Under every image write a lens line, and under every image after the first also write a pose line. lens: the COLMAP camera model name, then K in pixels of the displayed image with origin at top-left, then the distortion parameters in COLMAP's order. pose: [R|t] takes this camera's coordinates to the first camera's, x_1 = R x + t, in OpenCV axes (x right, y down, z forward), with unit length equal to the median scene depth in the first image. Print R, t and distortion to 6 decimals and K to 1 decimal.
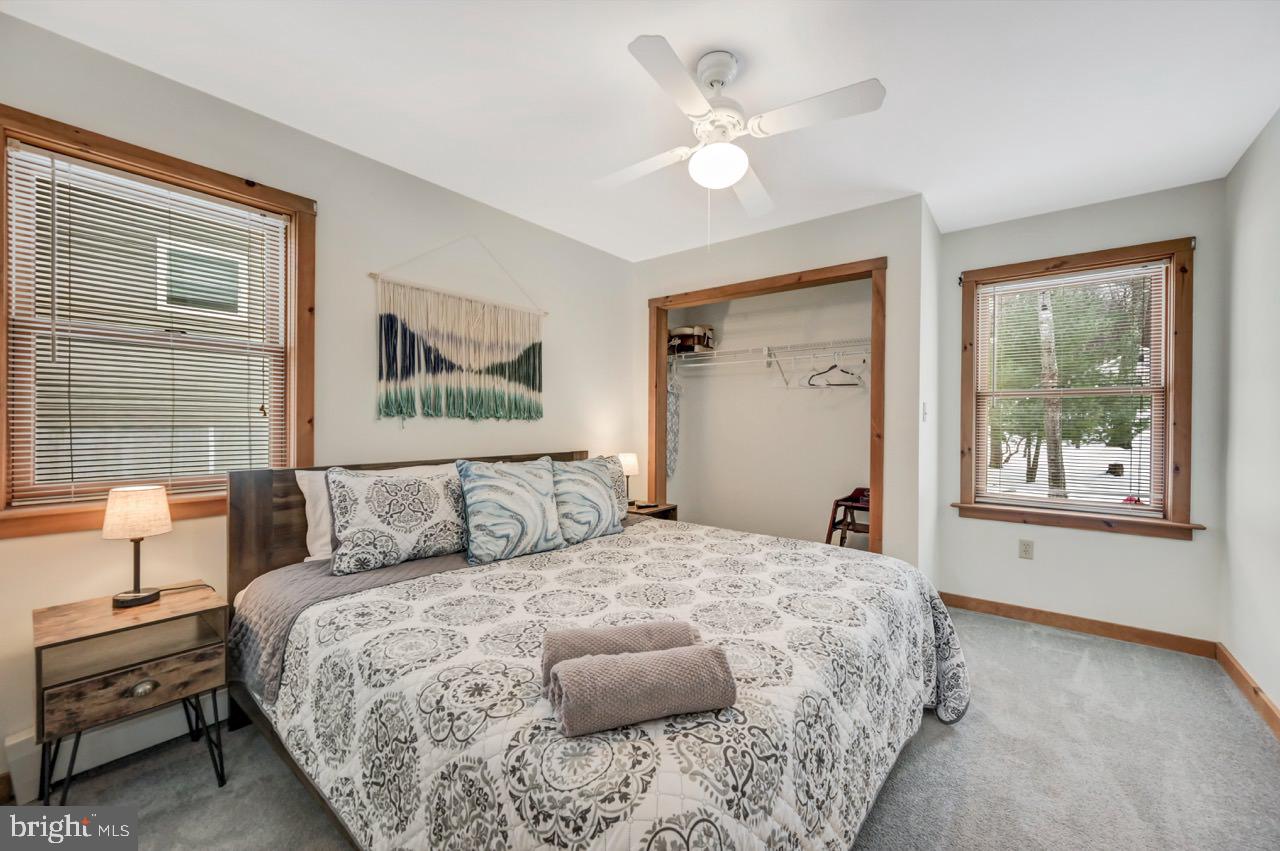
lens RADIAL K [[508.0, 0, 641.6], [0, 508.0, 423.8], [0, 0, 1]] dist [0.001588, -0.000009]
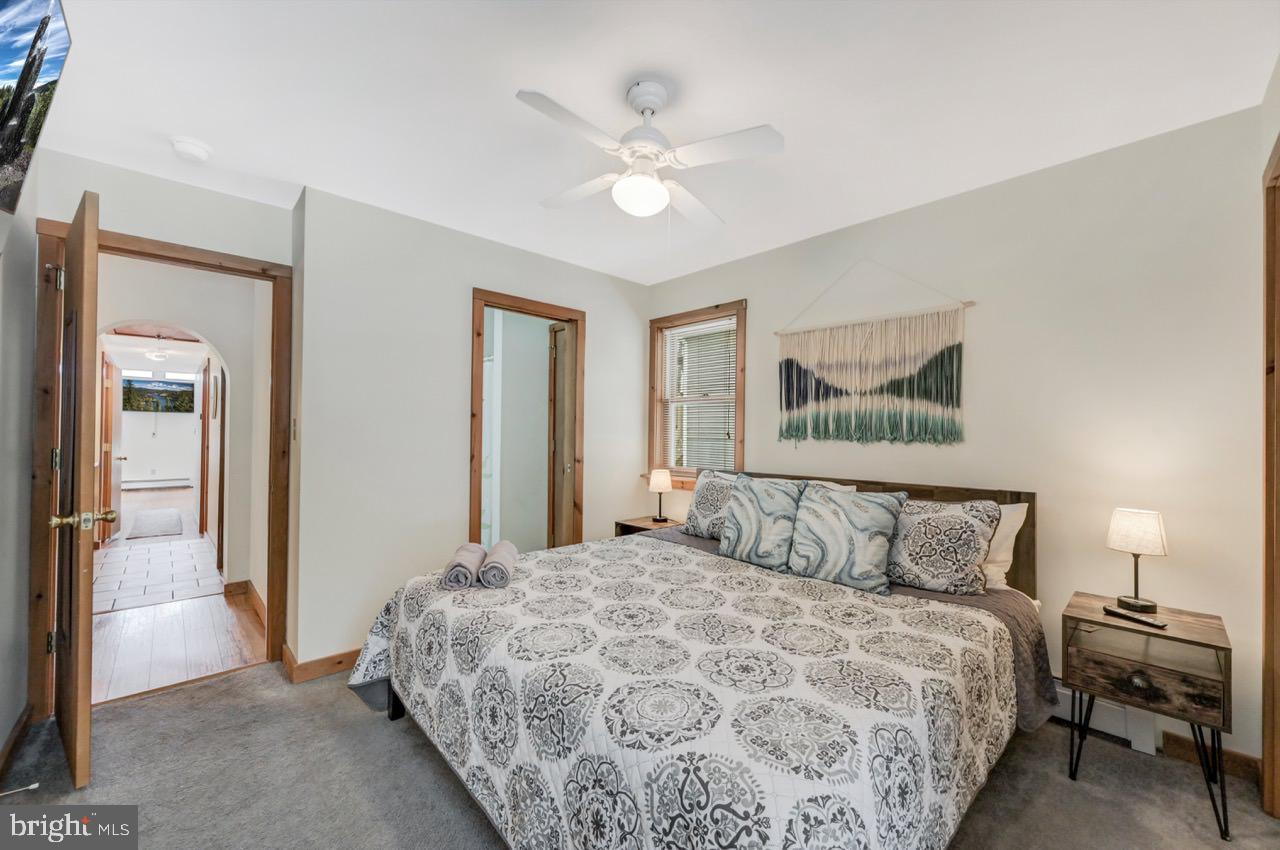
lens RADIAL K [[508.0, 0, 642.3], [0, 508.0, 425.4], [0, 0, 1]] dist [0.001588, -0.000009]
pose [[-0.136989, -0.014667, -0.990464, 0.786707], [-0.004815, 0.999888, -0.014140, -0.027021], [0.990561, 0.002832, -0.137045, 0.775451]]
